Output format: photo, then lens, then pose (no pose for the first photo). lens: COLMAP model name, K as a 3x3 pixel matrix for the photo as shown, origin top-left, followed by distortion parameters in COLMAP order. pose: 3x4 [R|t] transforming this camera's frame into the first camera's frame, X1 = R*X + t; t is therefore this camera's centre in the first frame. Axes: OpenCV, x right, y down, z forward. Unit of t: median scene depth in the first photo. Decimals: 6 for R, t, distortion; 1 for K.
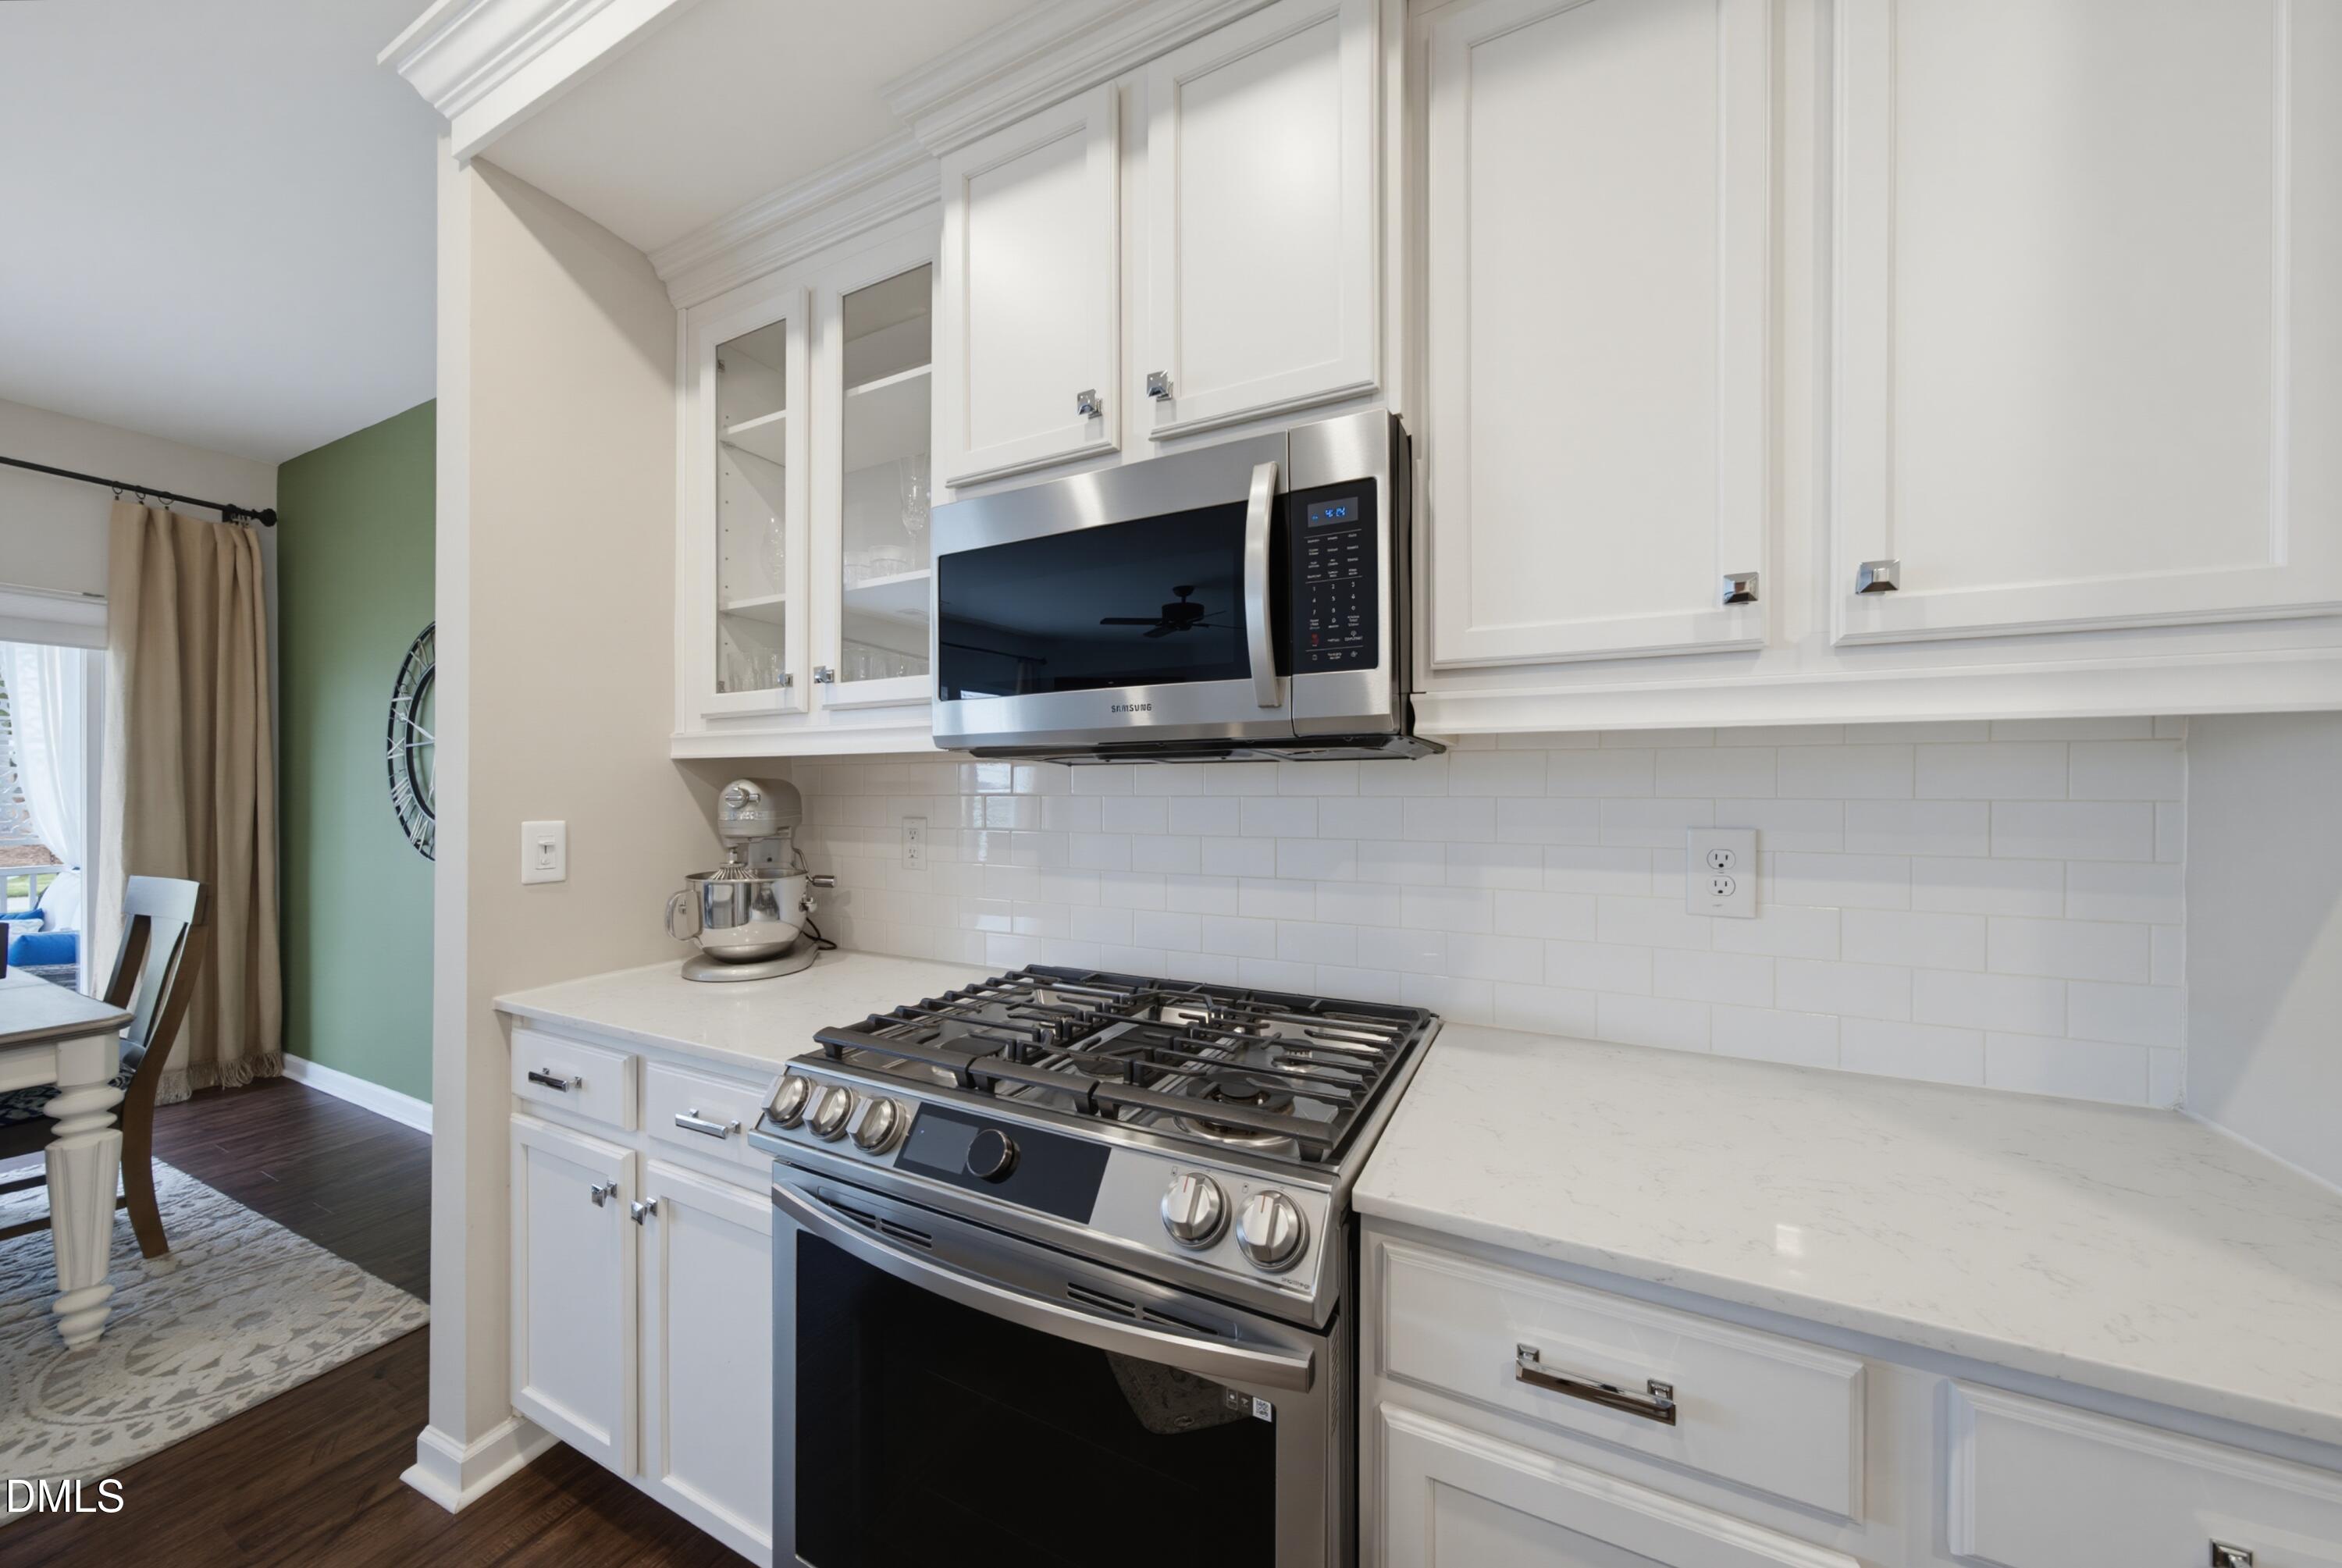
lens RADIAL K [[796.0, 0, 1171.0], [0, 796.0, 784.0], [0, 0, 1]] dist [-0.010294, 0.002216]
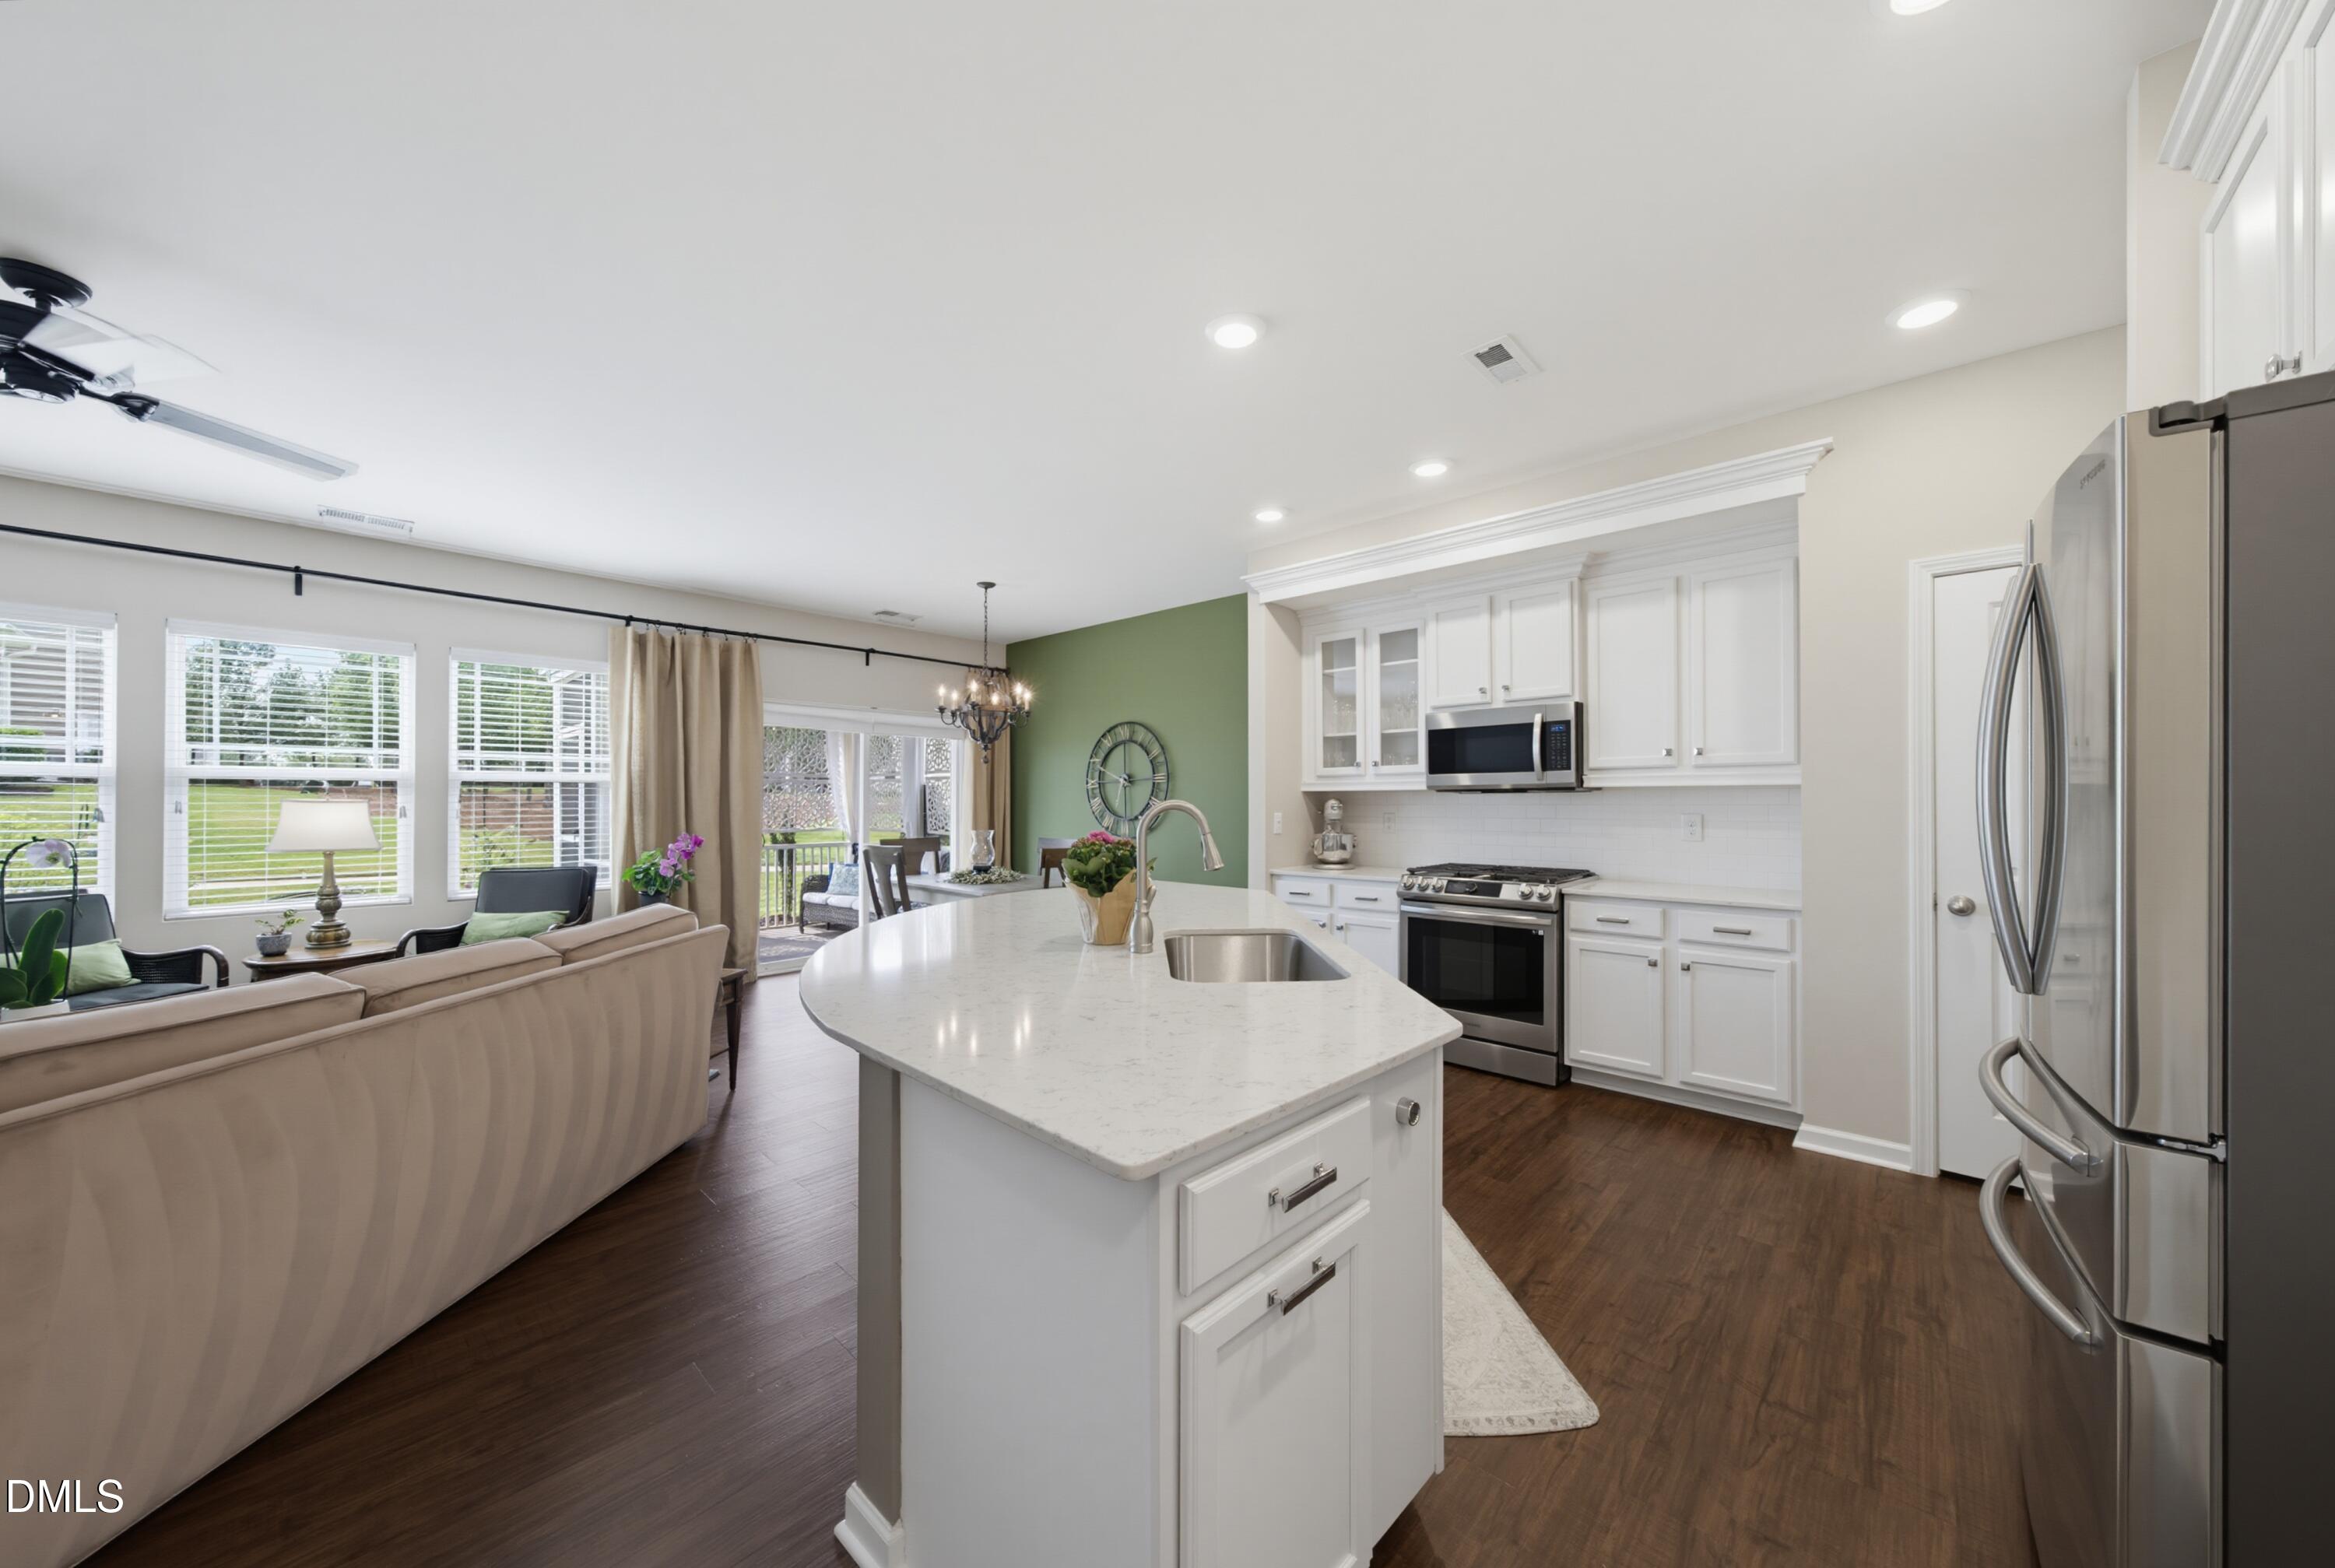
lens RADIAL K [[808.2, 0, 1173.8], [0, 808.2, 802.1], [0, 0, 1]] dist [-0.020538, 0.000042]
pose [[0.960838, -0.000181, -0.277109, -0.422180], [0.001658, 0.999986, 0.005094, -0.014148], [0.277105, -0.005354, 0.960825, -2.715799]]
